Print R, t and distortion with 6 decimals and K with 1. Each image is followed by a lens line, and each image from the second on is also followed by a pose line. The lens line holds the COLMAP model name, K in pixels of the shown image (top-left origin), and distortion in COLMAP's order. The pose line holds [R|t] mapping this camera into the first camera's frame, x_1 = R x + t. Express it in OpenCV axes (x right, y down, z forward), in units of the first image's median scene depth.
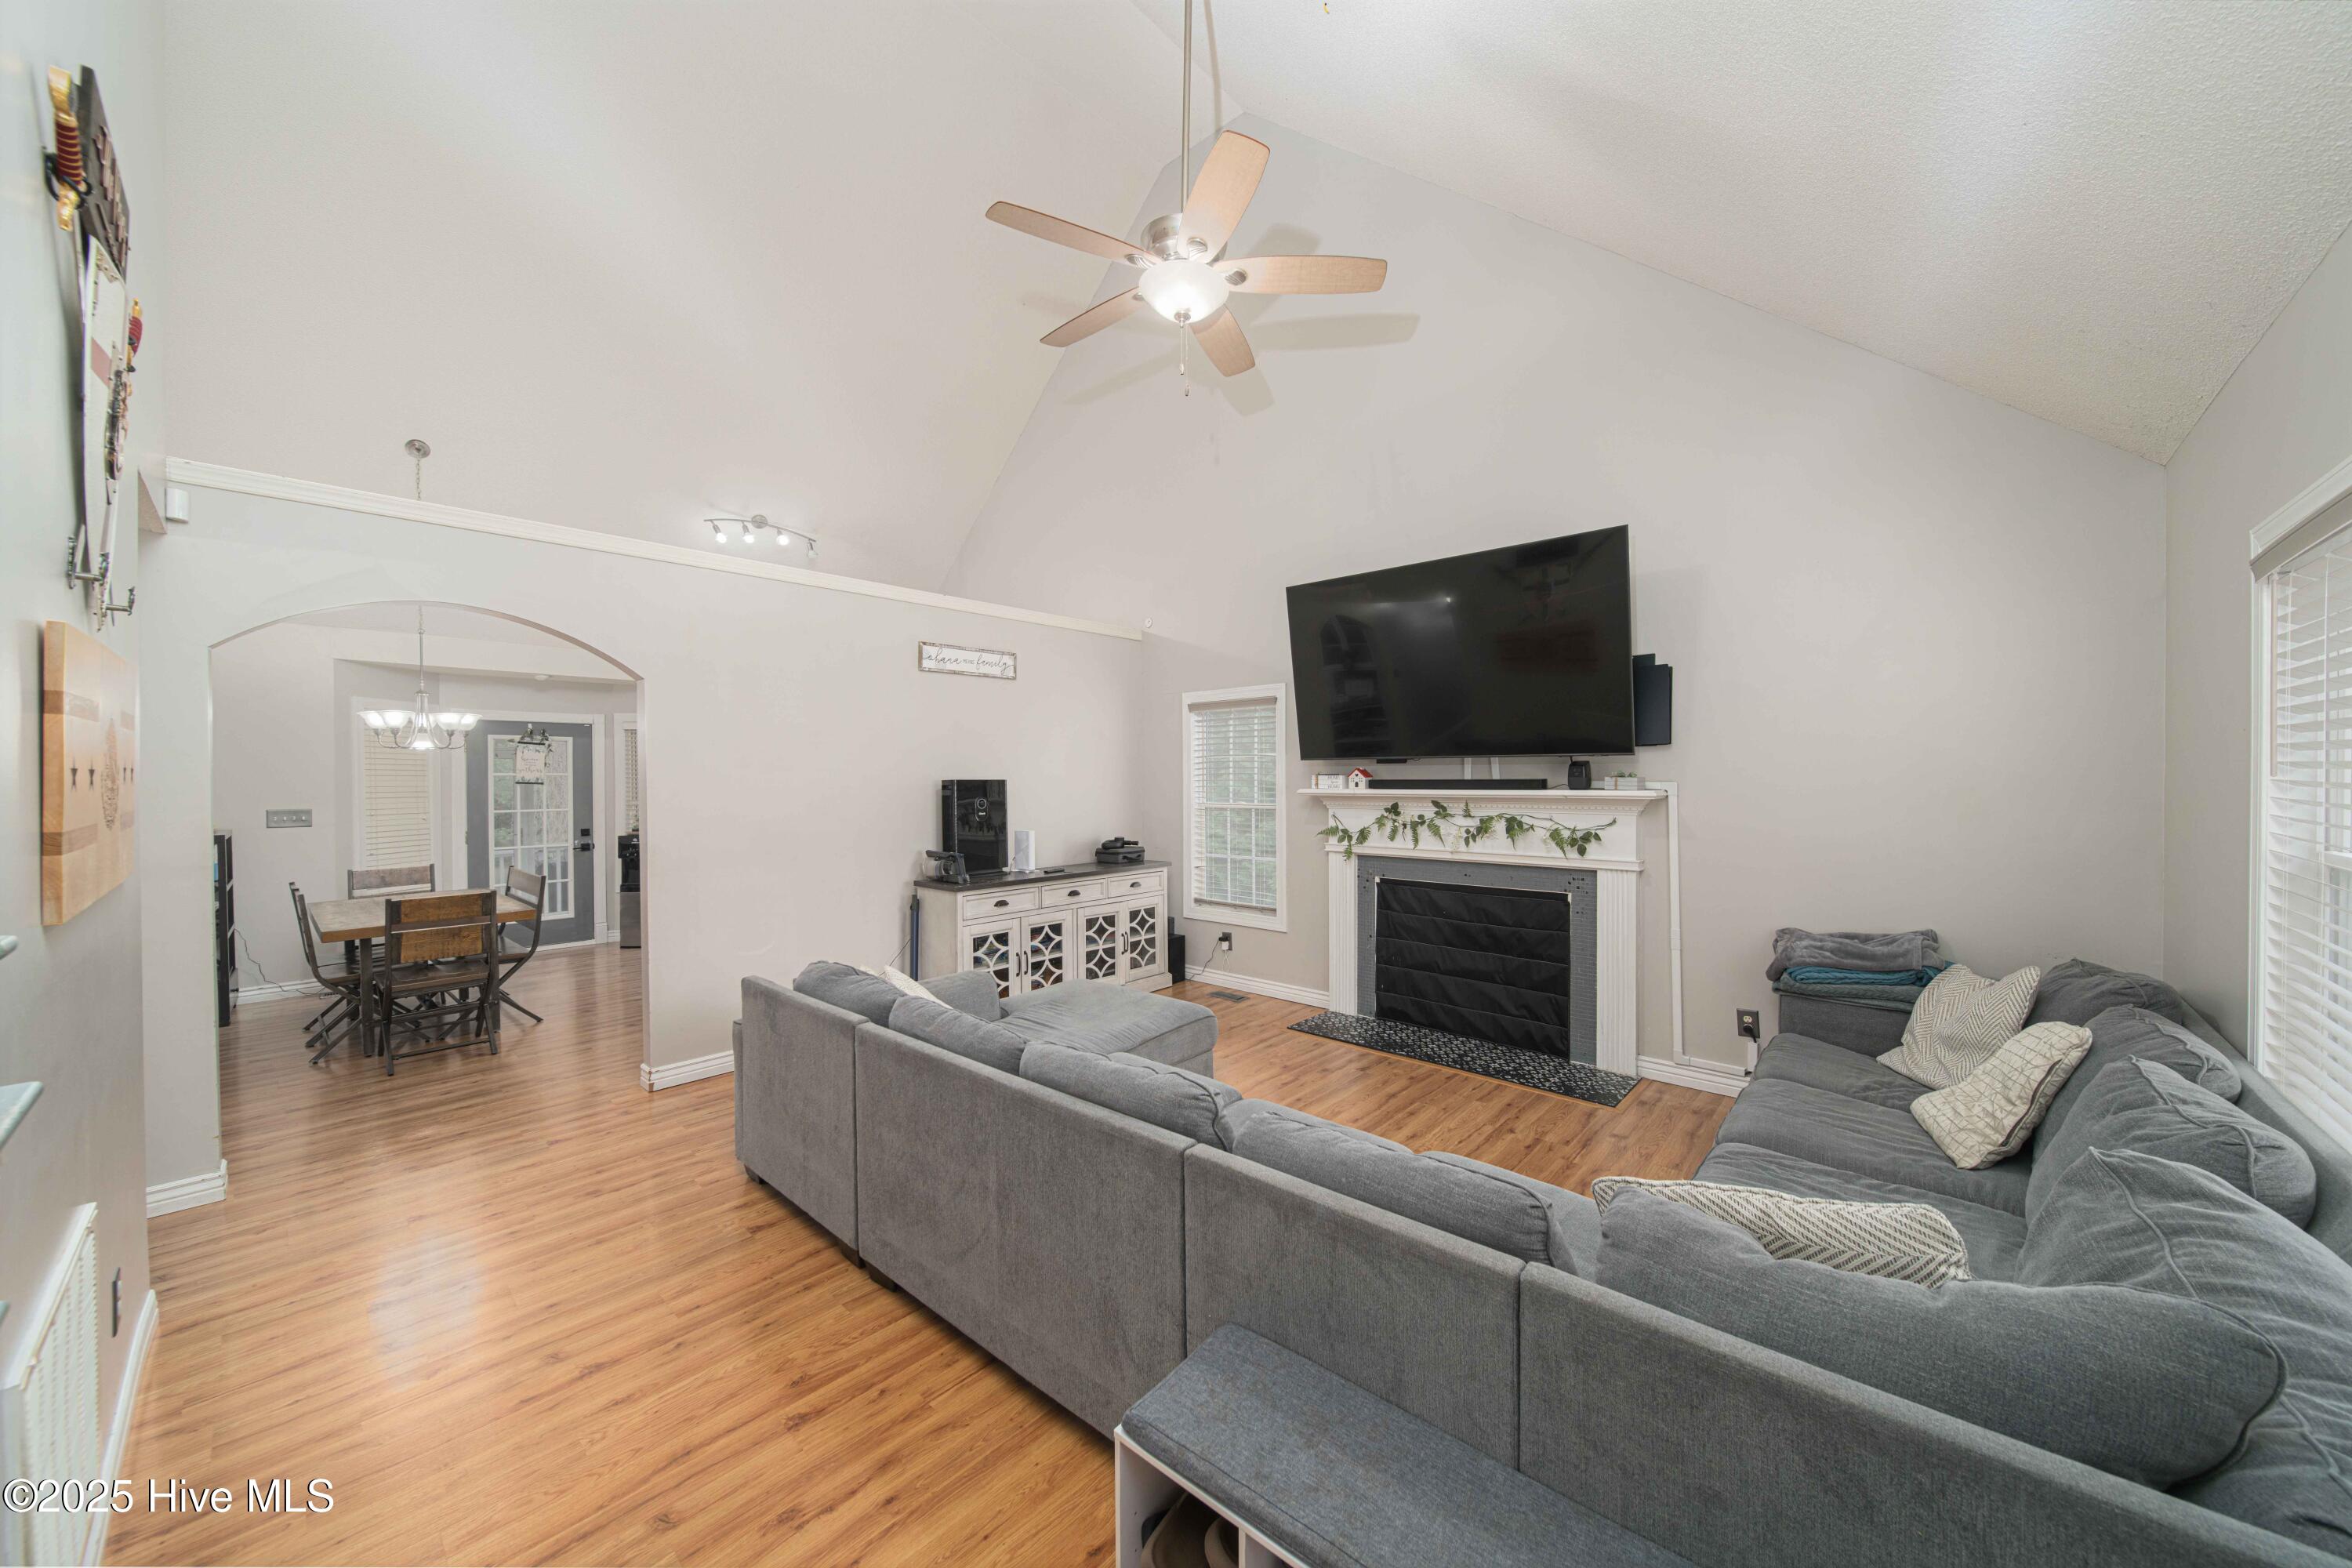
lens RADIAL K [[840.8, 0, 1171.2], [0, 840.8, 776.8], [0, 0, 1]] dist [0.000044, -0.001848]
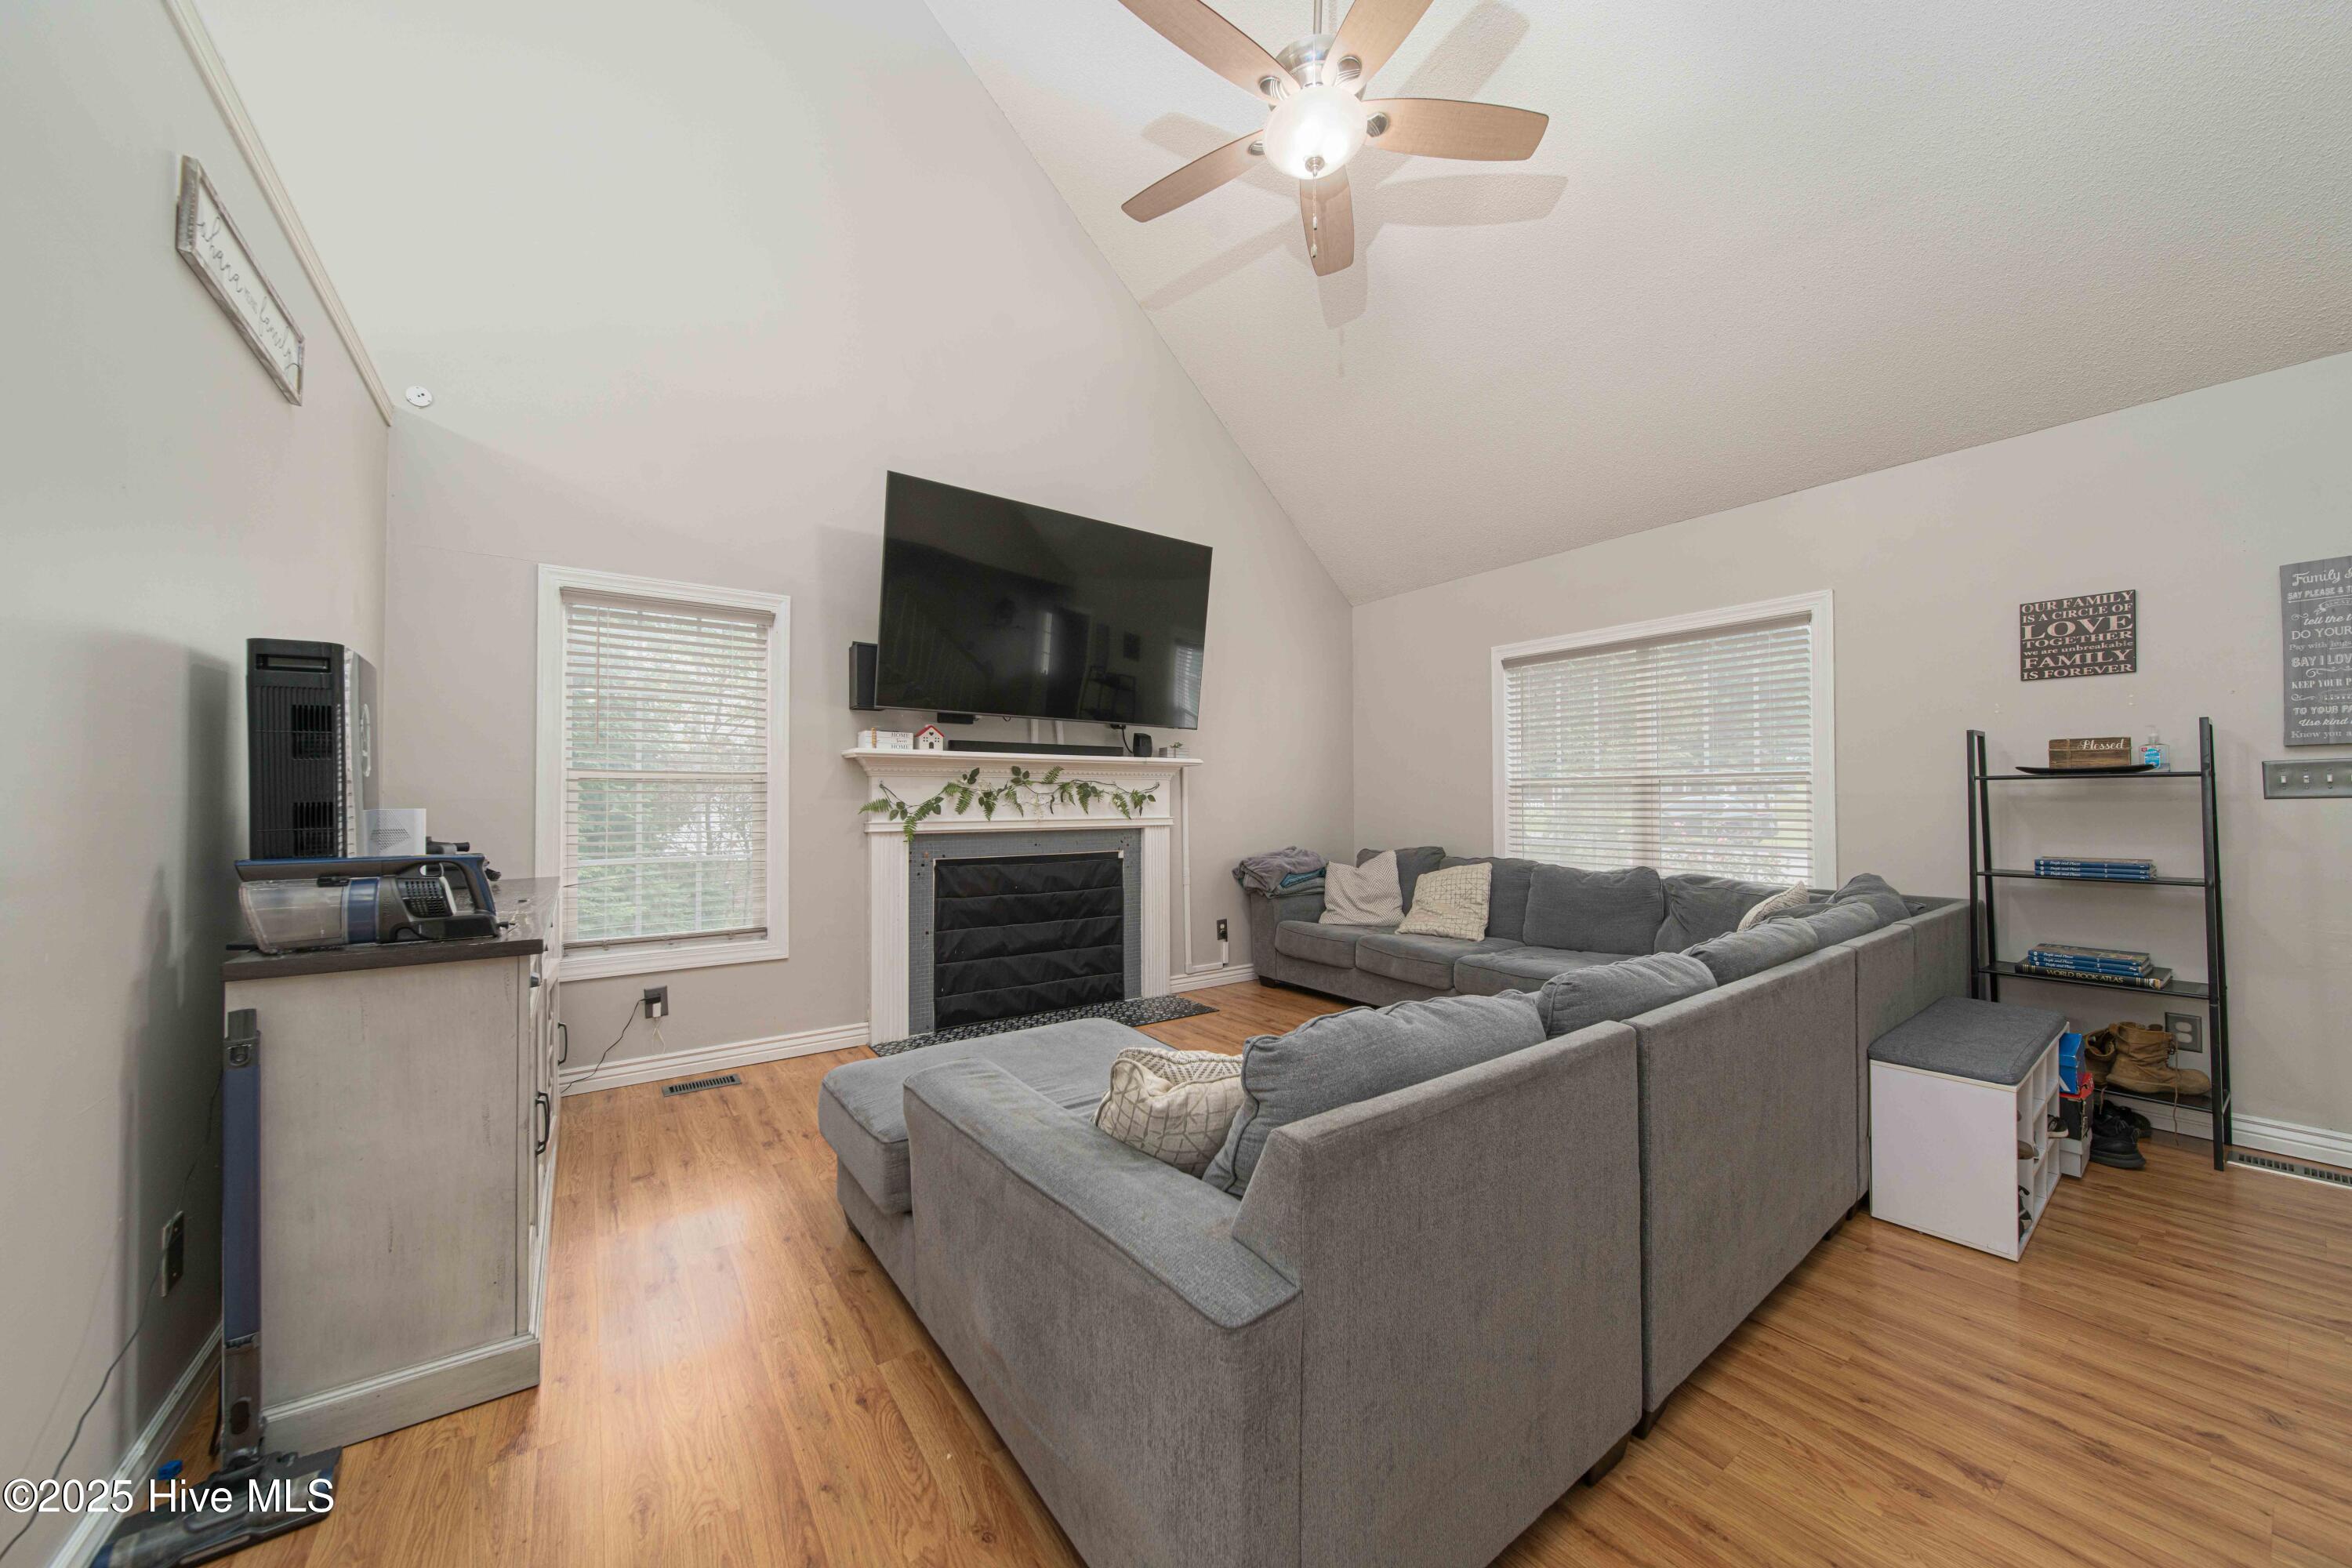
lens RADIAL K [[840.8, 0, 1171.2], [0, 840.8, 776.8], [0, 0, 1]] dist [0.000044, -0.001848]
pose [[0.191522, 0.034020, 0.980898, -0.588231], [0.003579, 0.999368, -0.035359, 0.076830], [-0.981482, 0.010283, 0.191280, 0.688178]]
